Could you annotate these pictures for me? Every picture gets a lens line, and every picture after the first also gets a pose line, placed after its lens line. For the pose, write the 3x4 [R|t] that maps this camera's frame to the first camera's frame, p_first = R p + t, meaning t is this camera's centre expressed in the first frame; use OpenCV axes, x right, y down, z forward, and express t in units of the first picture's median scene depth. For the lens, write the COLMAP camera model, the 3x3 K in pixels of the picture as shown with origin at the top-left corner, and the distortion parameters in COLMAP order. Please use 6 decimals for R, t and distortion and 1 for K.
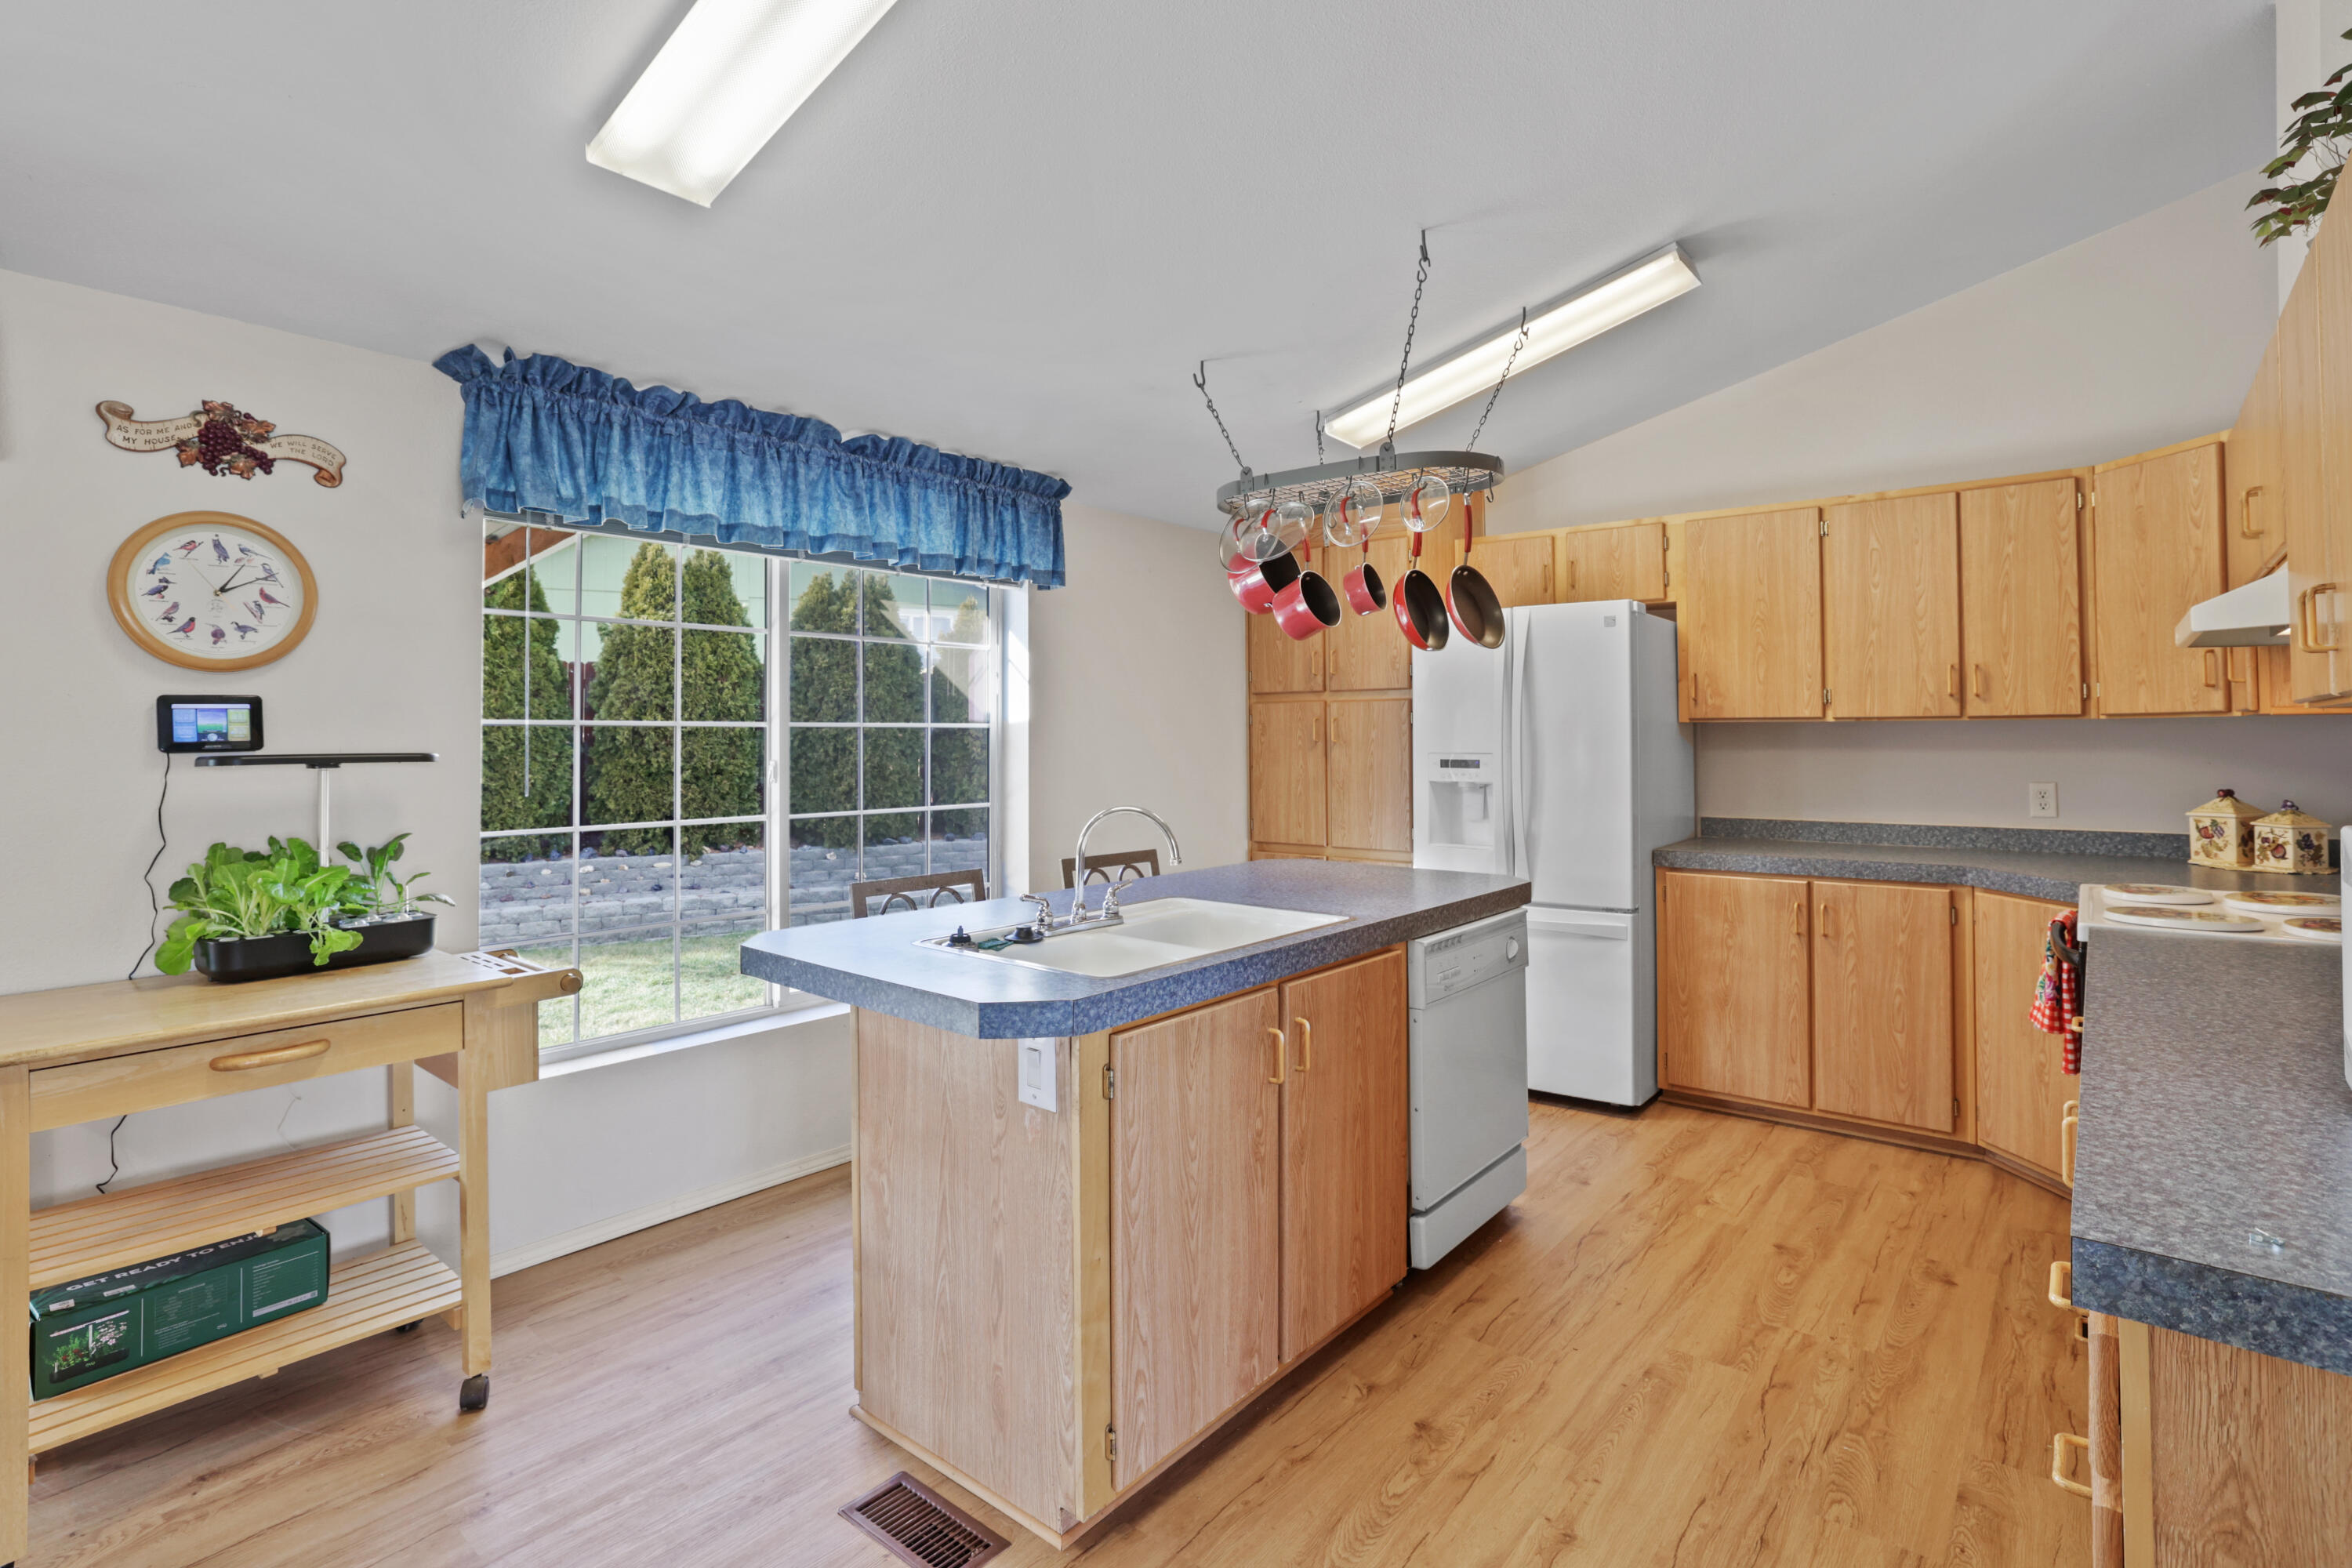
lens RADIAL K [[1116.9, 0, 1187.6], [0, 1116.9, 720.8], [0, 0, 1]] dist [-0.030501, 0.003041]
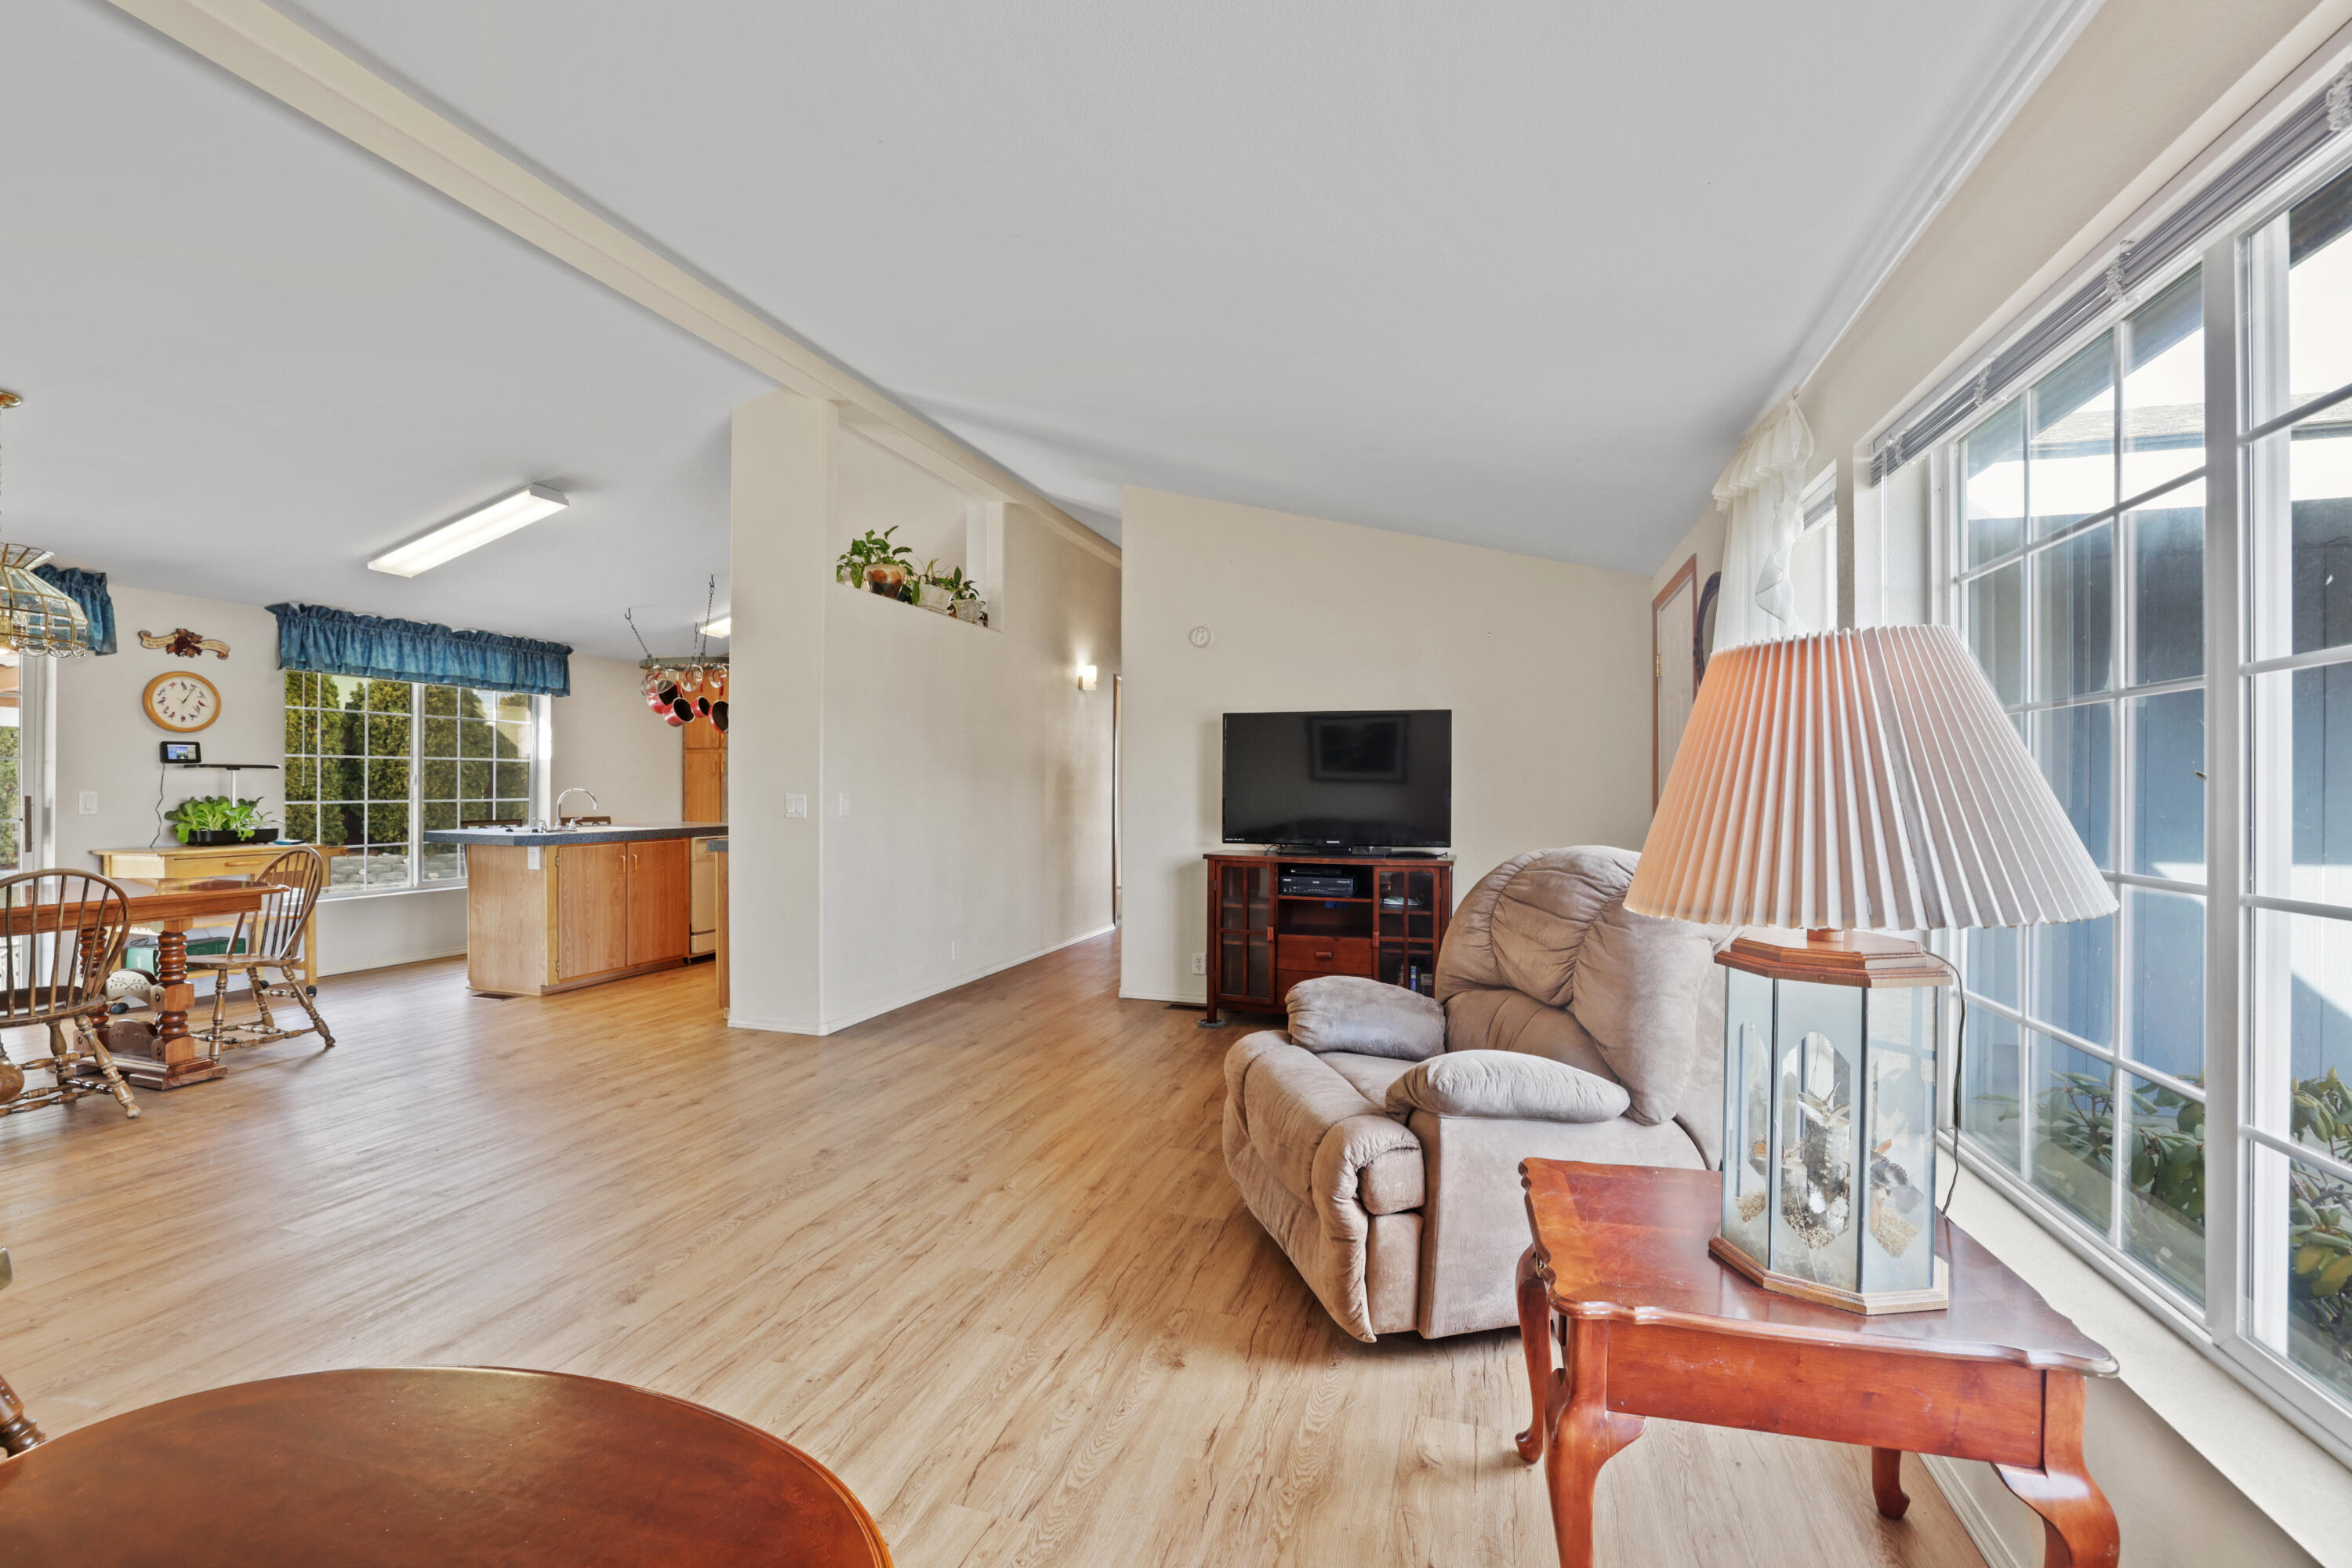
lens RADIAL K [[1014.5, 0, 1165.5], [0, 1014.5, 789.5], [0, 0, 1]] dist [-0.029329, 0.007926]
pose [[0.933472, 0.008947, 0.358538, 0.319103], [-0.015192, 0.999778, 0.014603, 0.014956], [-0.358328, -0.019078, 0.933401, -1.442202]]
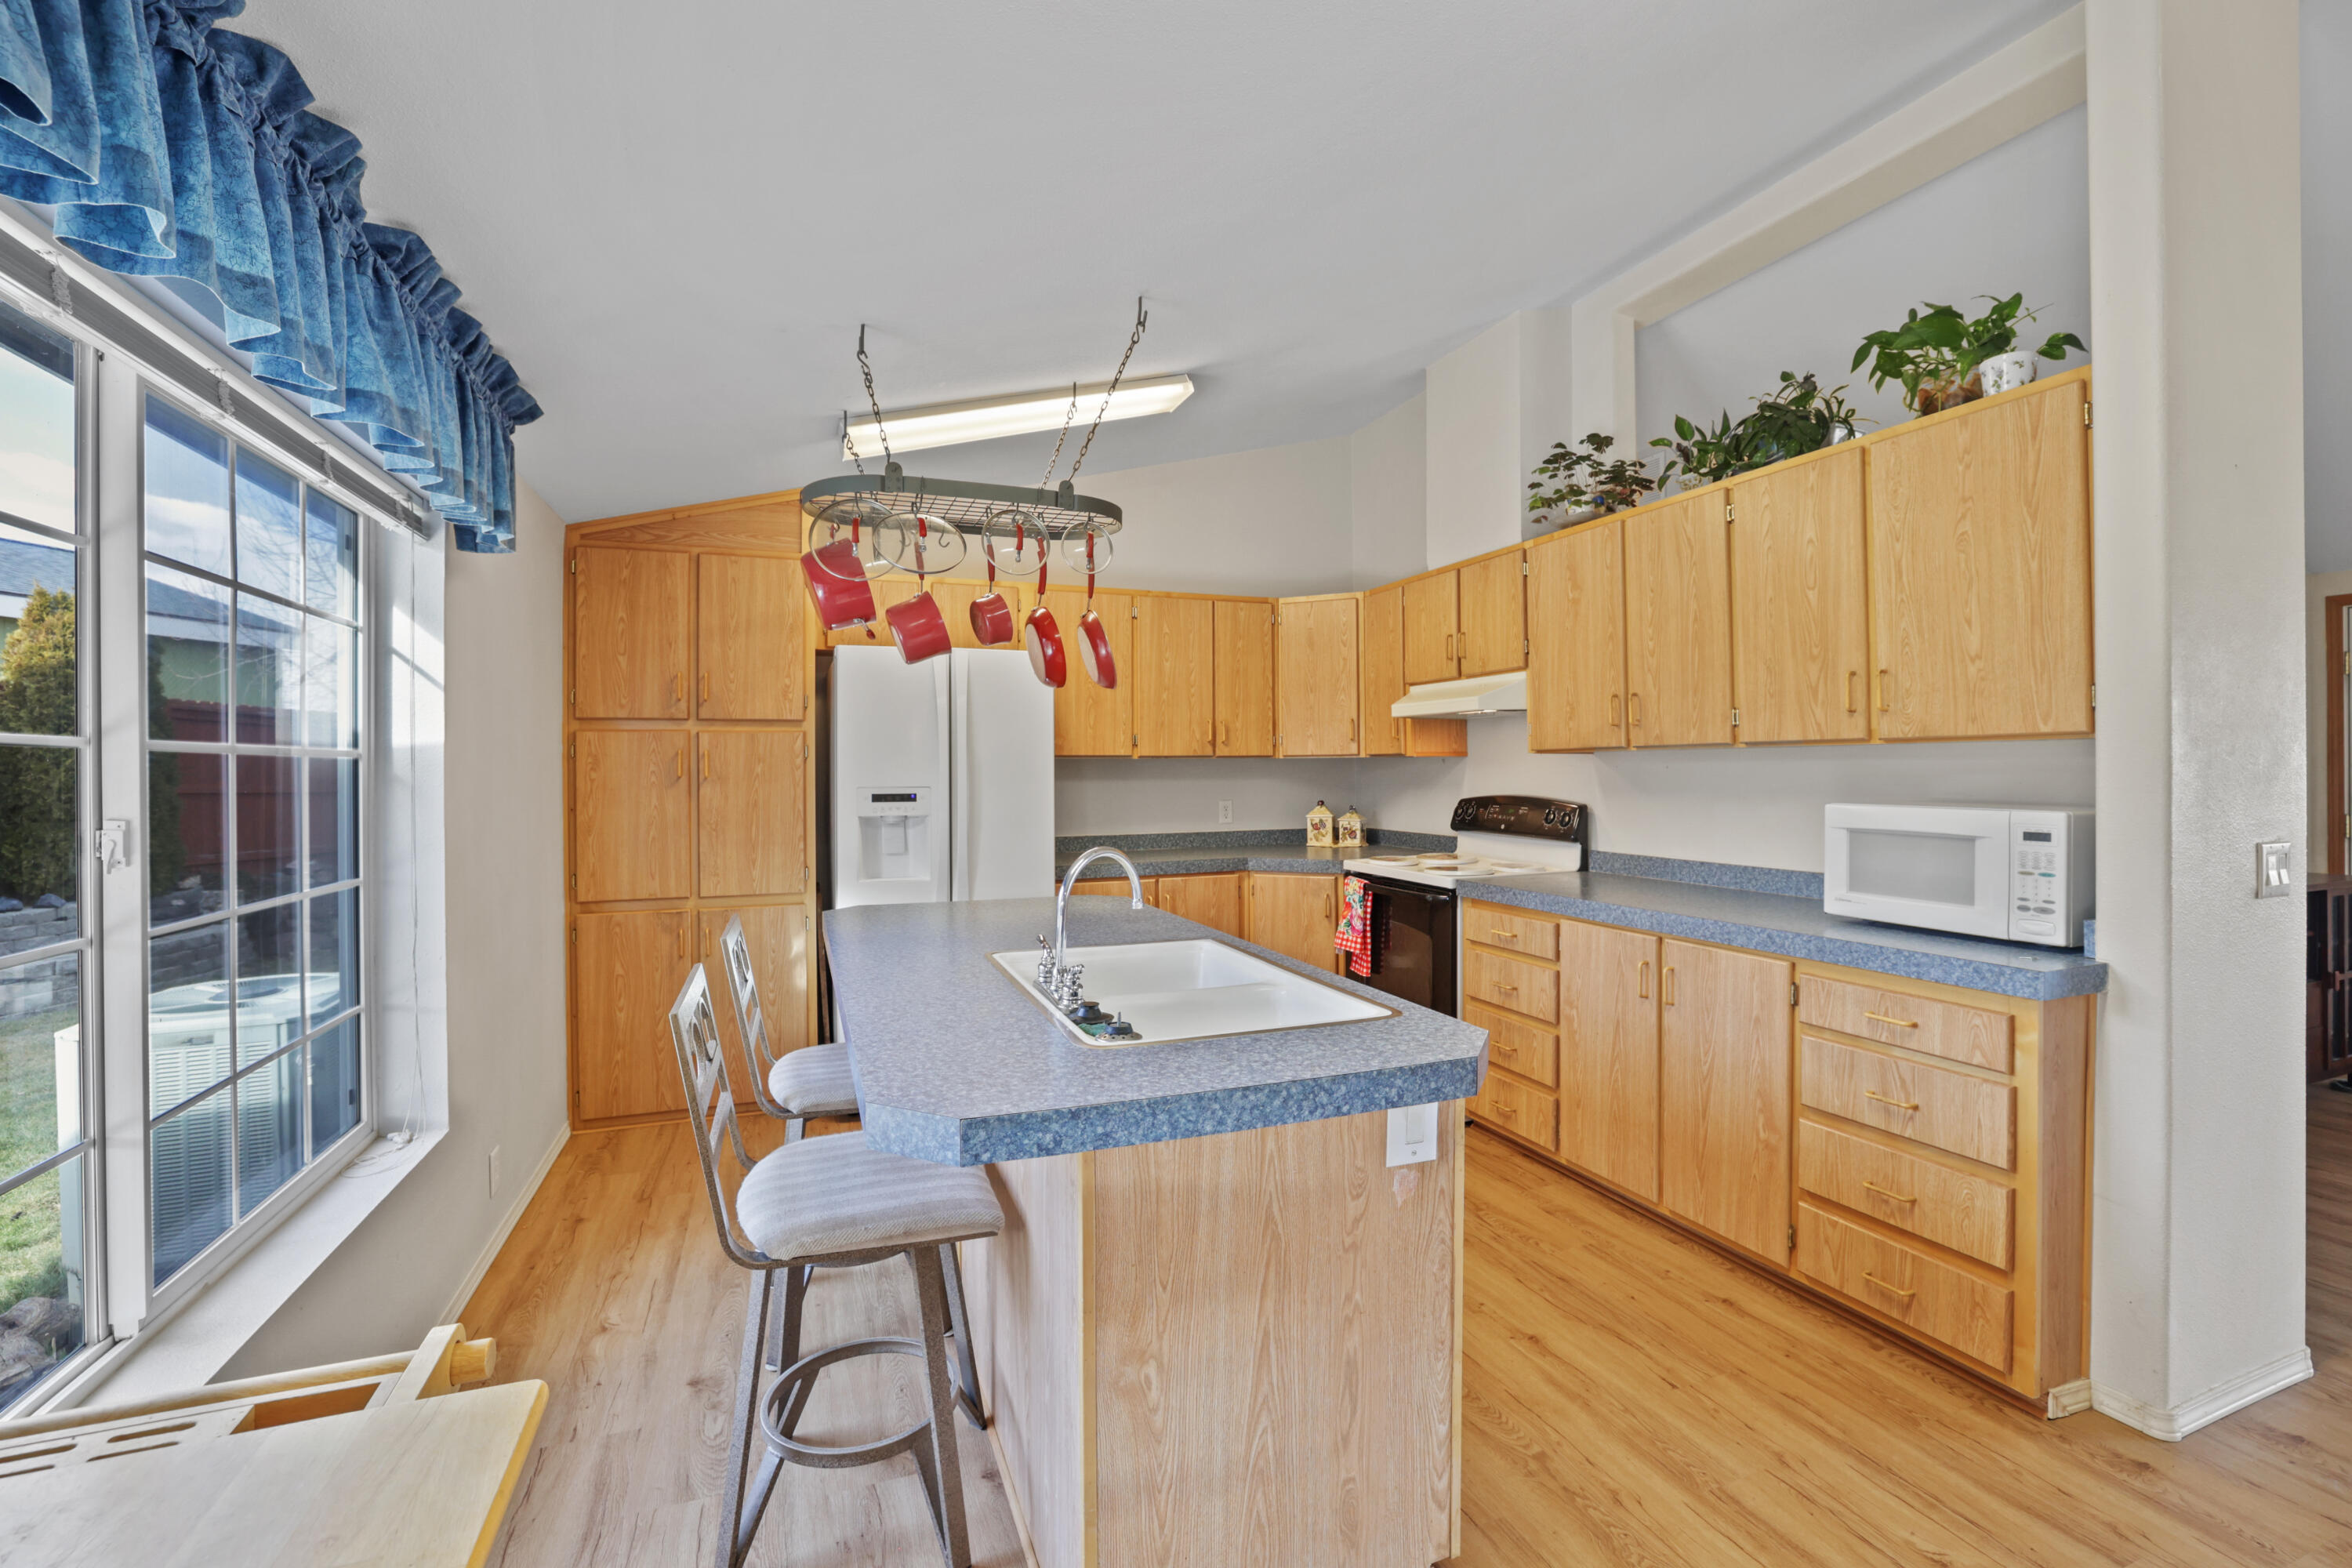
lens RADIAL K [[1014.5, 0, 1182.5], [0, 1014.5, 775.3], [0, 0, 1]] dist [-0.029329, 0.007926]
pose [[0.491953, -0.005818, 0.870602, -0.541629], [-0.008801, 0.999893, 0.011656, 0.006972], [-0.870577, -0.013396, 0.491850, 0.423338]]
